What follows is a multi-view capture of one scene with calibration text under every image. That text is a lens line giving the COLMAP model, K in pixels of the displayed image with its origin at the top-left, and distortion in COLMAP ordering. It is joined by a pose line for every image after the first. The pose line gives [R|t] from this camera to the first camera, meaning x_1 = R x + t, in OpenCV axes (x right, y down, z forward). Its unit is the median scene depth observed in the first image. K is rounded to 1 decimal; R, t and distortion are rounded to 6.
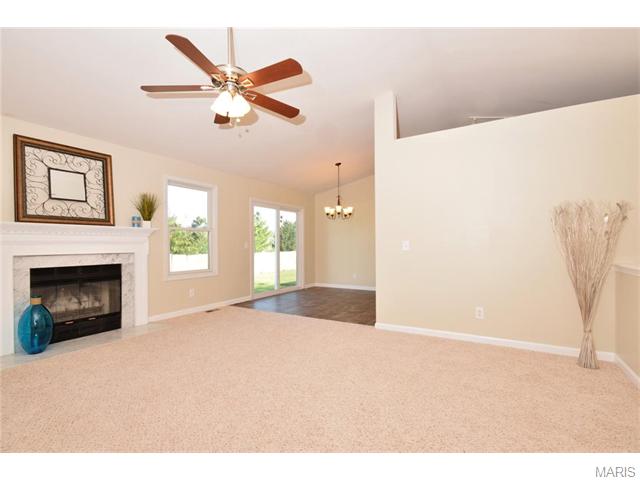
lens RADIAL K [[304.7, 0, 322.1], [0, 304.7, 245.3], [0, 0, 1]] dist [0.000532, 0.000085]
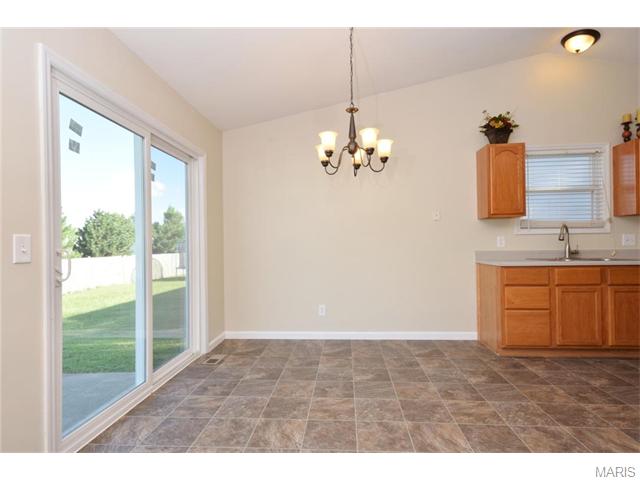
lens RADIAL K [[345.3, 0, 327.4], [0, 345.3, 242.6], [0, 0, 1]] dist [0.013351, 0.000196]
pose [[0.887016, -0.006647, 0.461691, -0.251841], [0.011026, 0.999916, -0.006787, 0.000137], [-0.461607, 0.011111, 0.887015, 1.006506]]
